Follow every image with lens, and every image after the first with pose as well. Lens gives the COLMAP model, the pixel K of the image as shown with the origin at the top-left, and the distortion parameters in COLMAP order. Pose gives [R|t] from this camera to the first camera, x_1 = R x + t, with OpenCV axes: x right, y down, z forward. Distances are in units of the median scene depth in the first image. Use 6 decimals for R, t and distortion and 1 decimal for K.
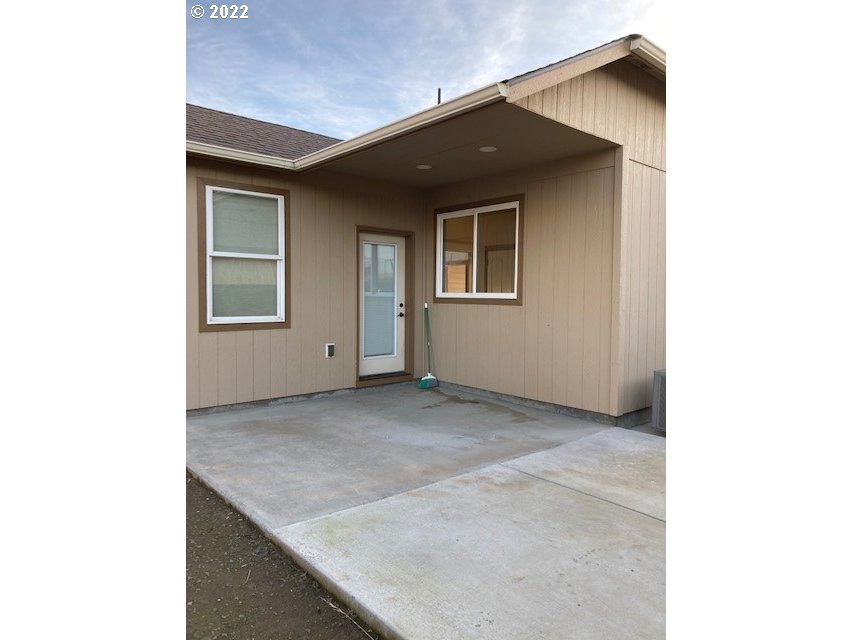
lens RADIAL K [[523.2, 0, 435.1], [0, 523.2, 316.2], [0, 0, 1]] dist [0.013304, -0.020409]
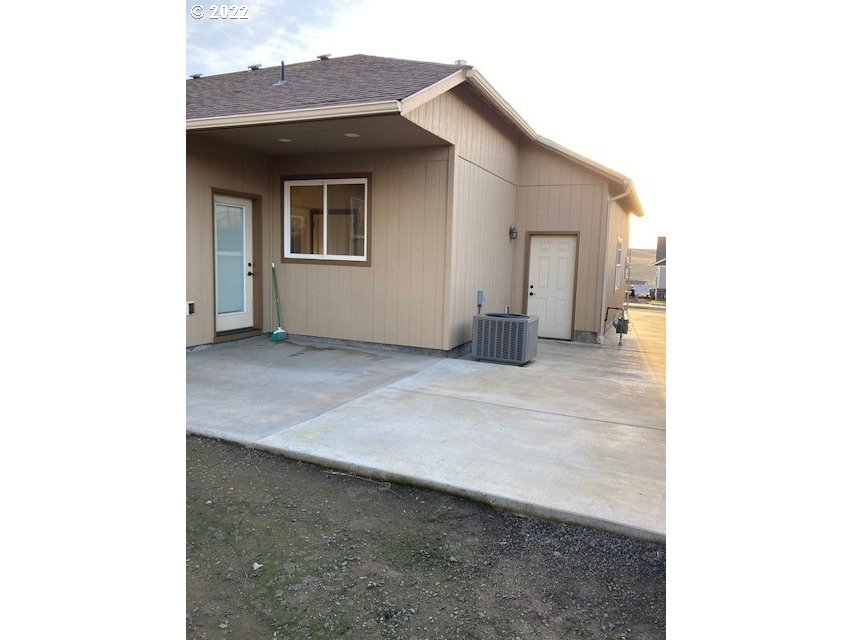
lens RADIAL K [[523.2, 0, 443.6], [0, 523.2, 312.4], [0, 0, 1]] dist [0.013304, -0.020409]
pose [[0.898704, -0.030393, 0.437501, -0.226787], [-0.001217, 0.997419, 0.071792, -0.001519], [-0.438553, -0.065052, 0.896348, -0.172661]]
